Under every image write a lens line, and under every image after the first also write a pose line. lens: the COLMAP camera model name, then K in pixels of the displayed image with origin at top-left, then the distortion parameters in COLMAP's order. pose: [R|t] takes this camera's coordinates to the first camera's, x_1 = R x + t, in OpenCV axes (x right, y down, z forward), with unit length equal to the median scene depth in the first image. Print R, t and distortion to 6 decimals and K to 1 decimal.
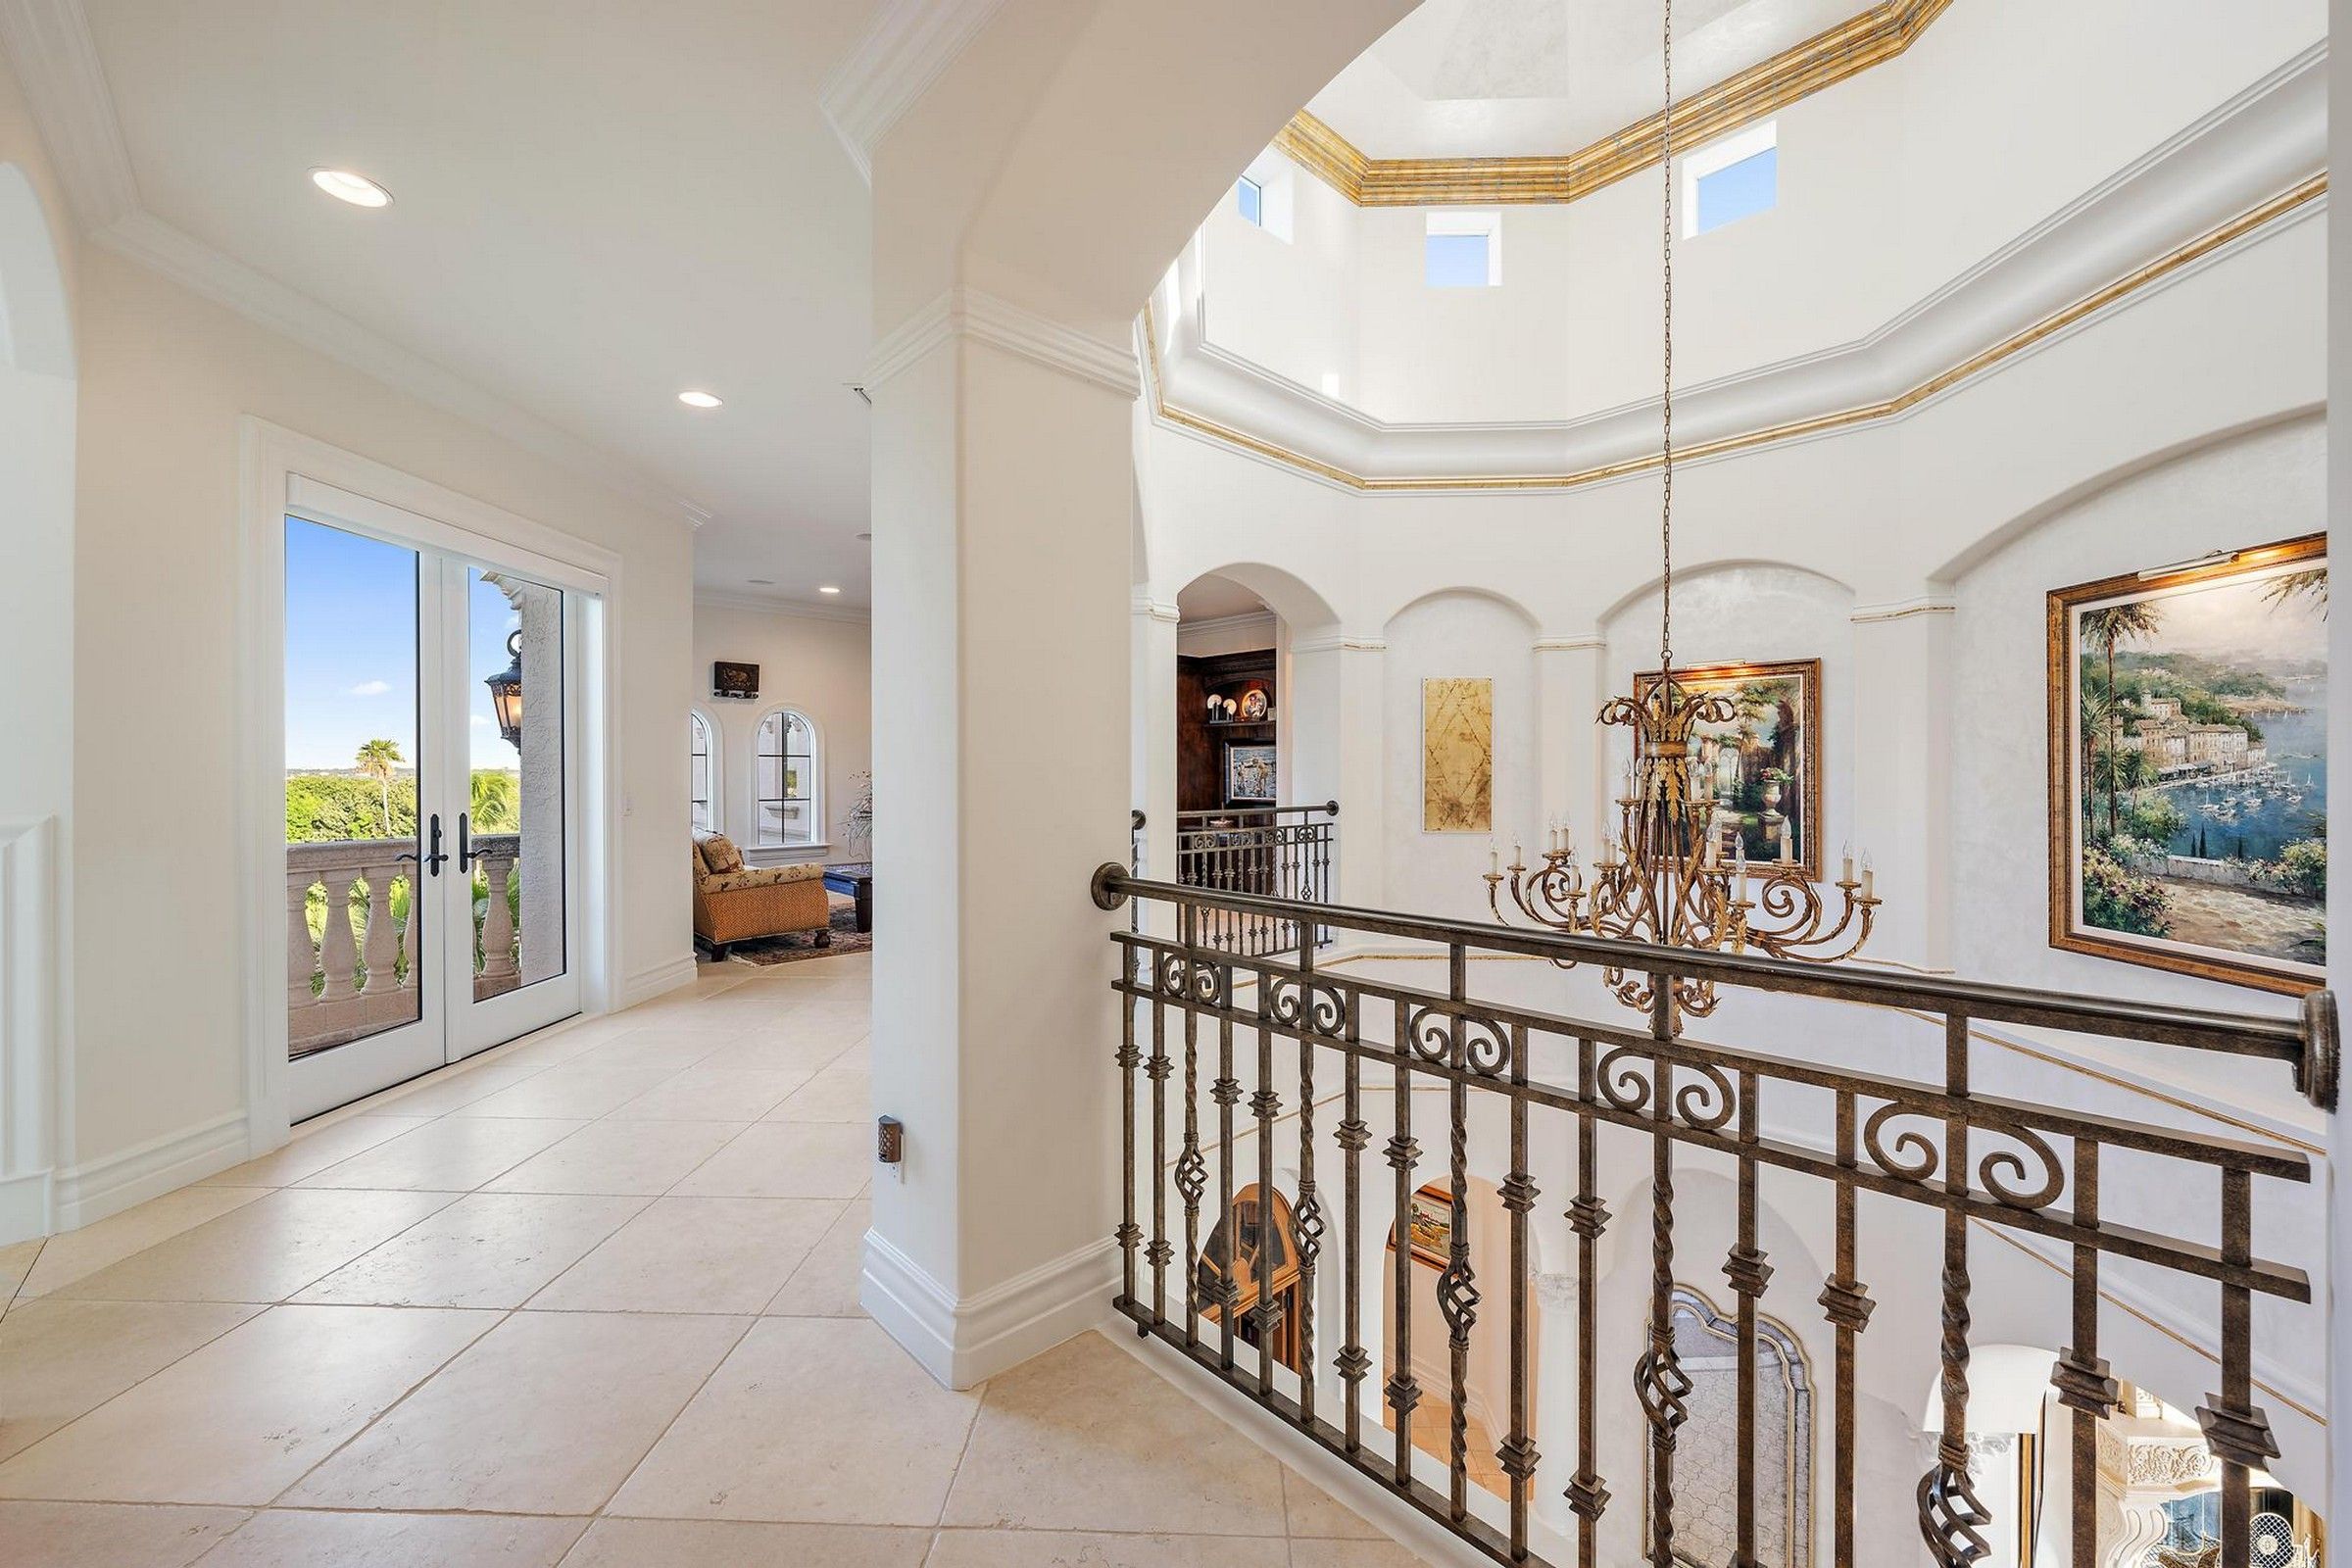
lens RADIAL K [[918.0, 0, 1176.5], [0, 918.0, 776.7], [0, 0, 1]] dist [-0.003859, -0.000531]
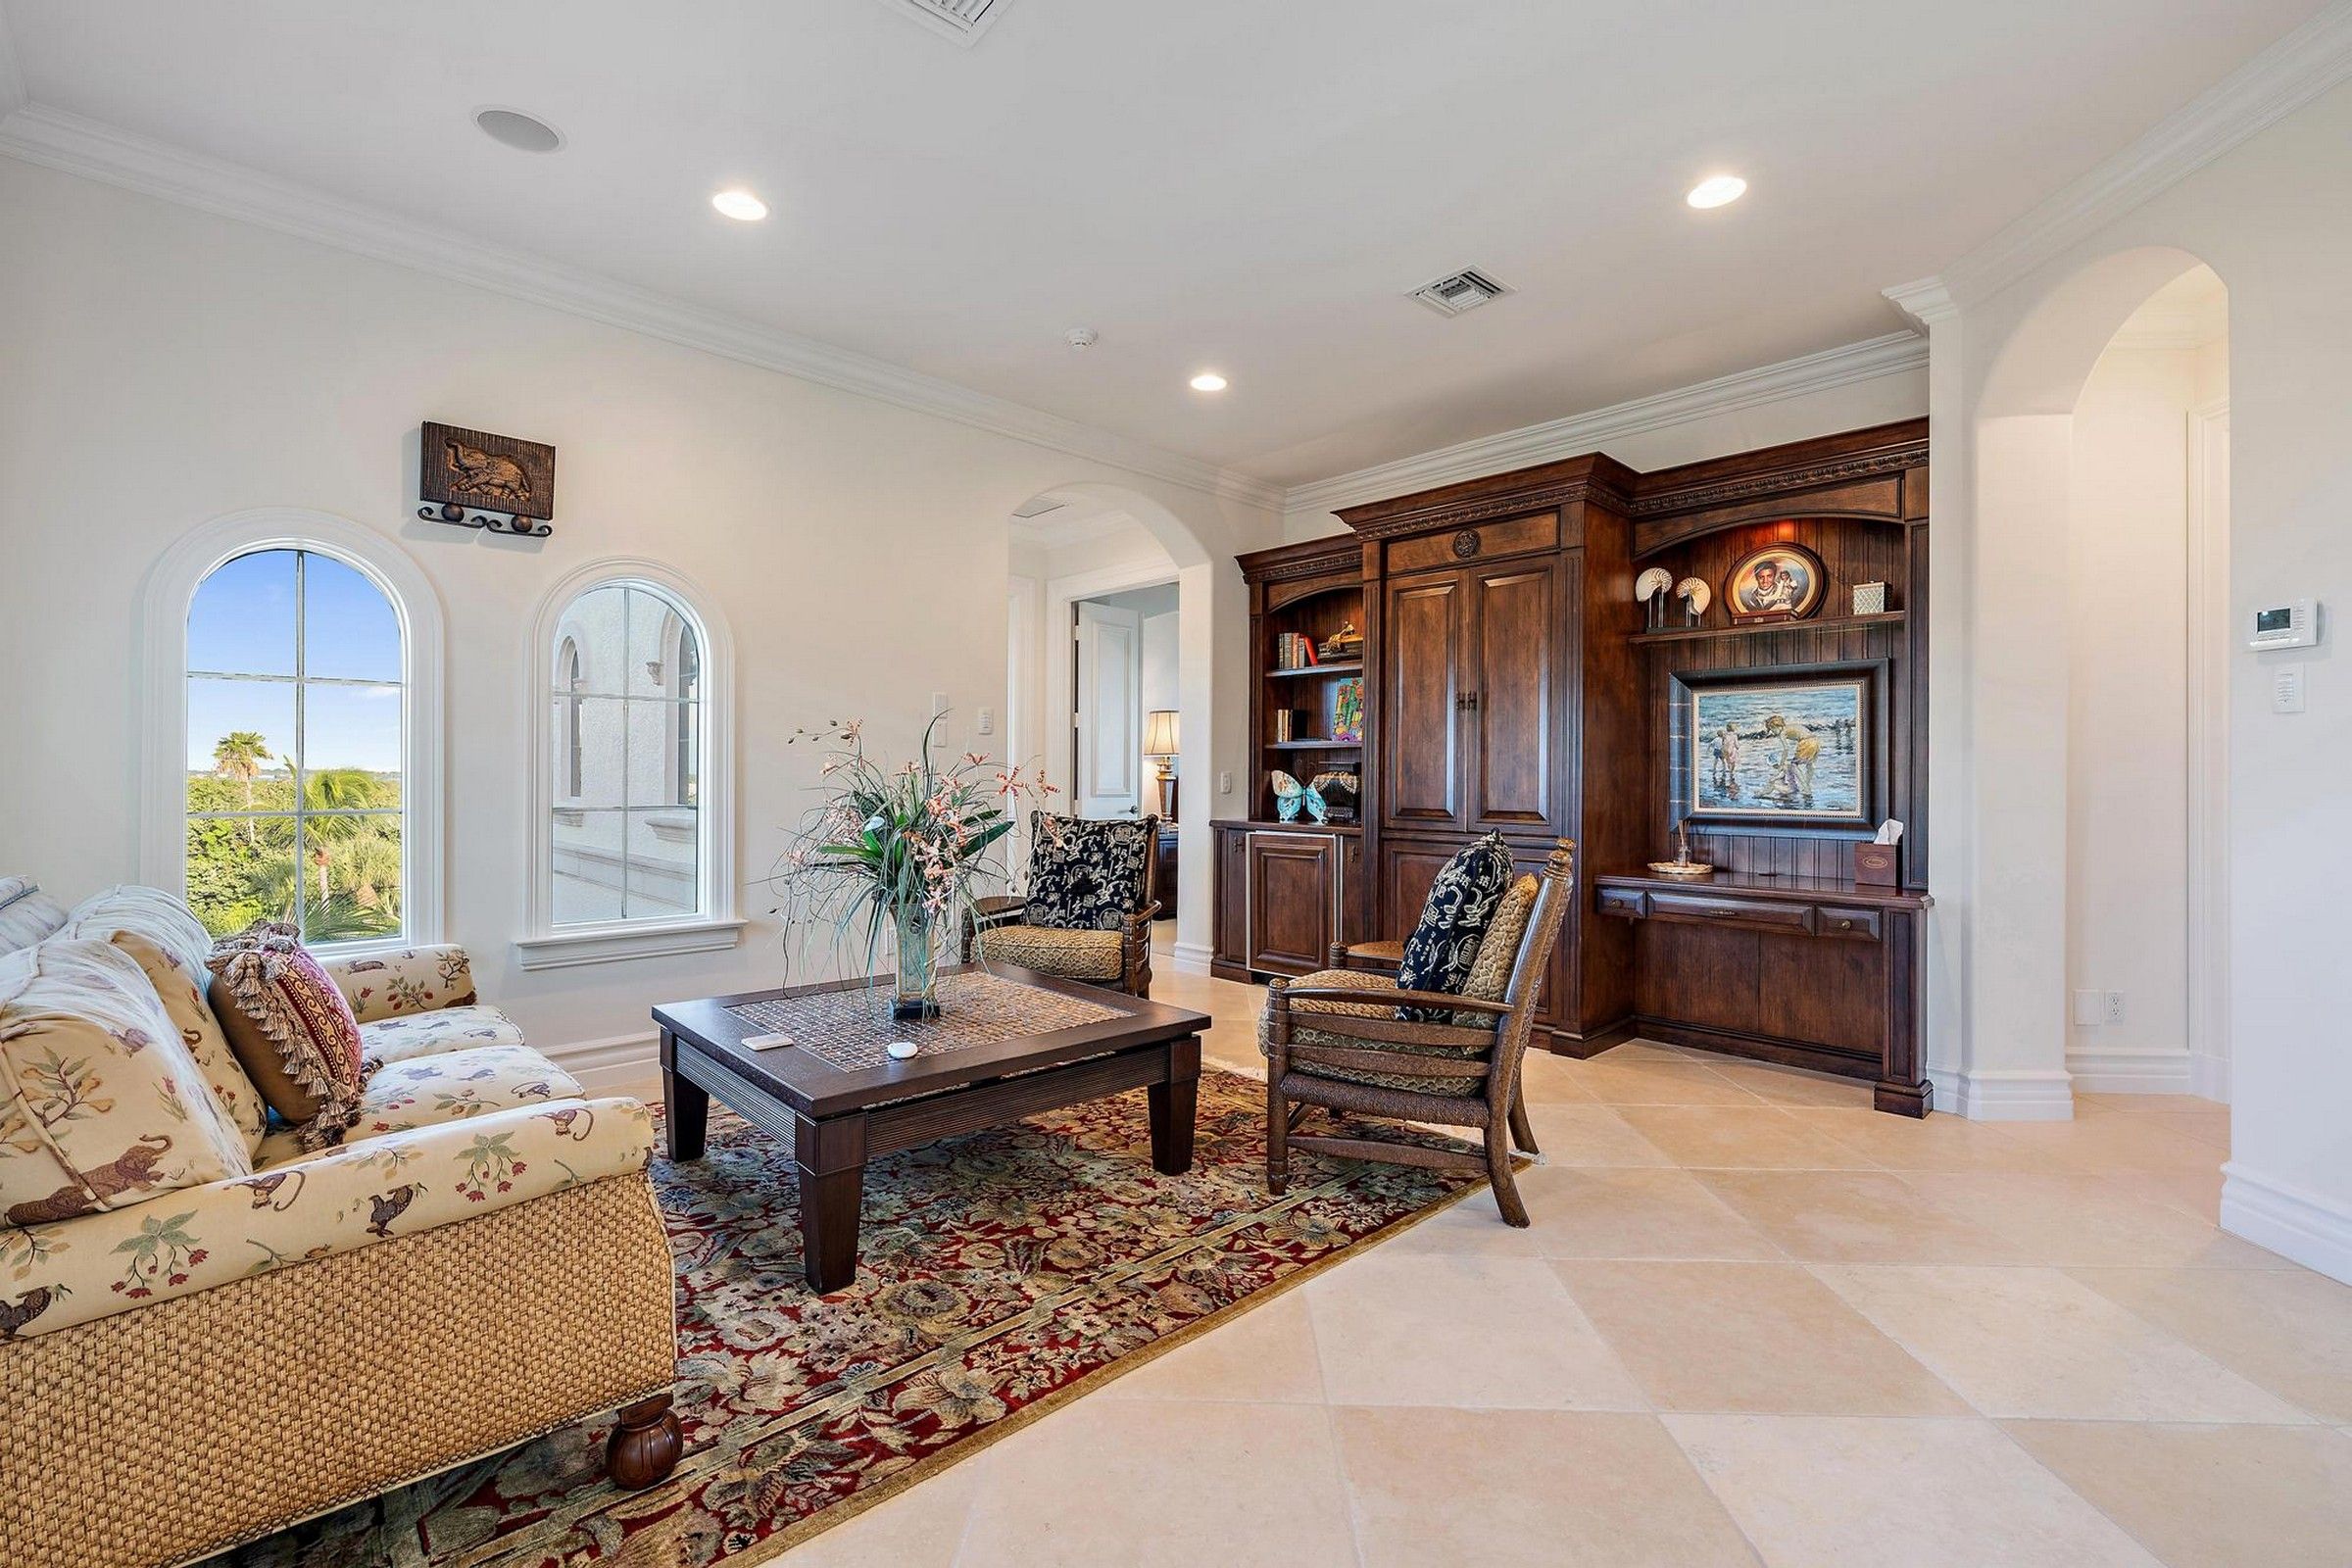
lens RADIAL K [[988.0, 0, 1157.0], [0, 988.0, 779.7], [0, 0, 1]] dist [0.002876, -0.000048]
pose [[0.999950, 0.006742, -0.007415, -0.397017], [-0.006791, 0.999955, -0.006688, 0.028911], [0.007369, 0.006738, 0.999950, 1.157208]]
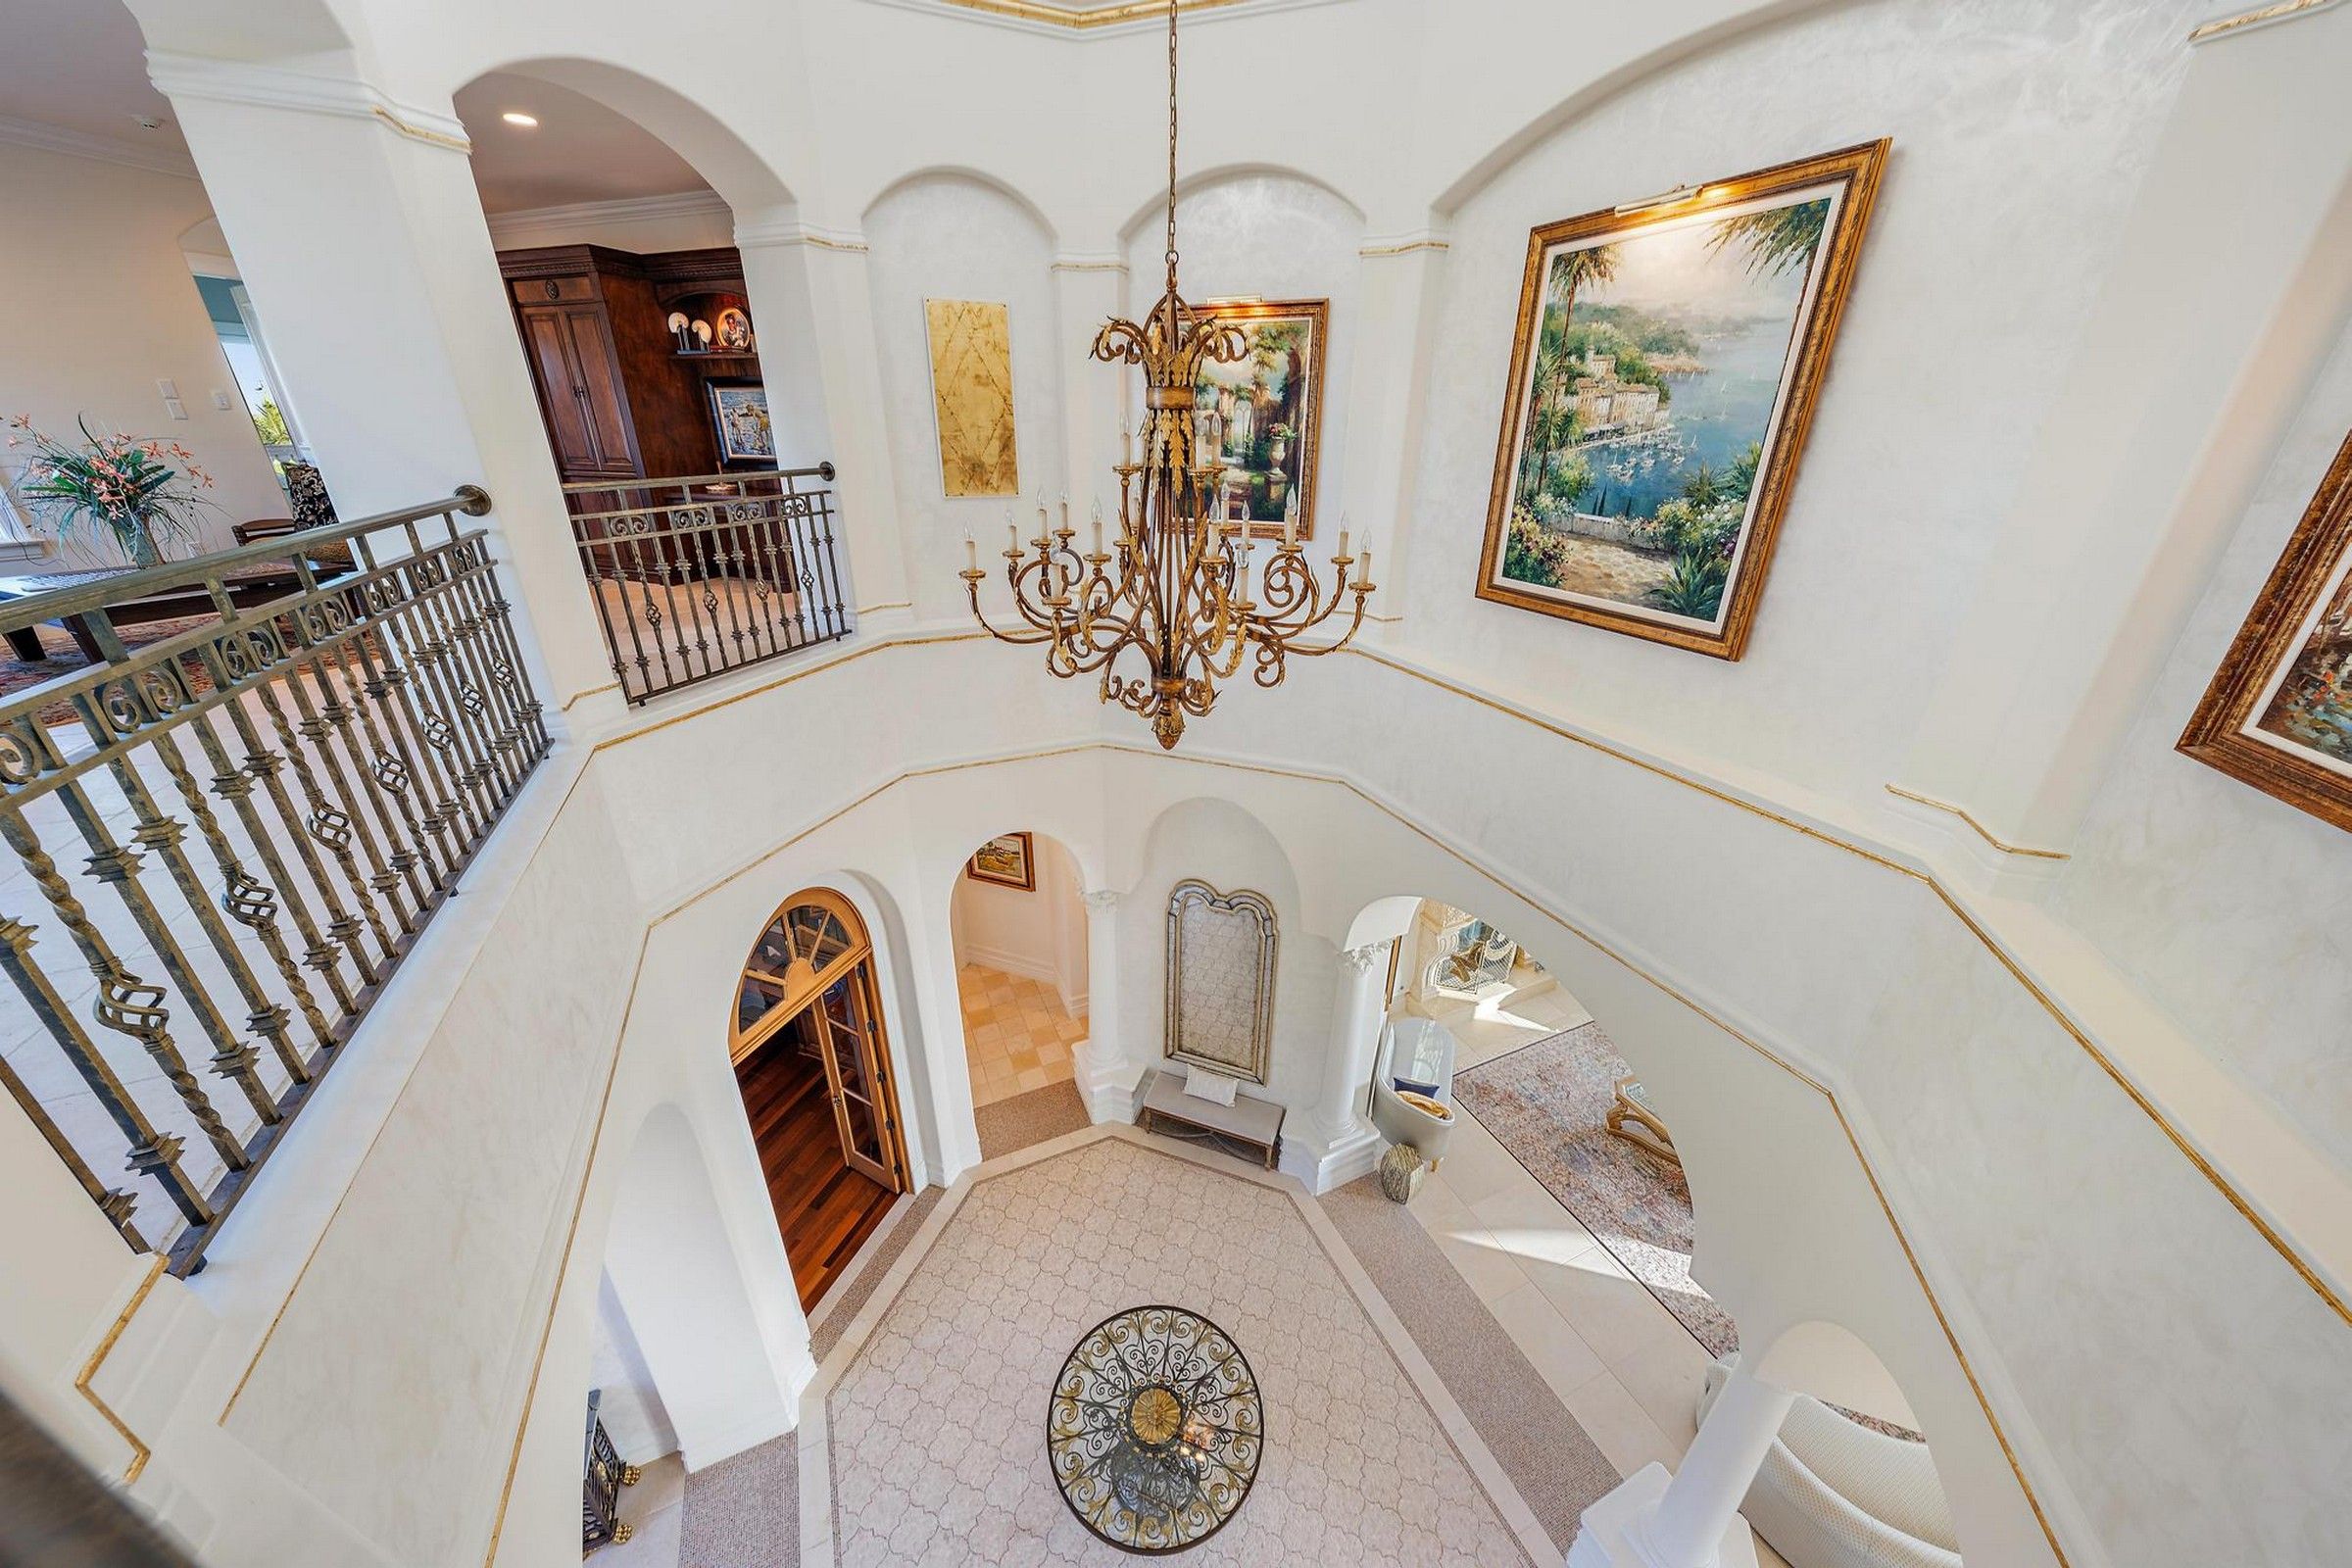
lens RADIAL K [[789.7, 0, 1173.4], [0, 789.7, 781.5], [0, 0, 1]] dist [-0.004546, 0.000272]
pose [[0.896903, -0.174579, 0.406310, 0.169201], [-0.007013, 0.913049, 0.407789, -0.004019], [-0.442173, -0.368597, 0.817692, 0.267884]]
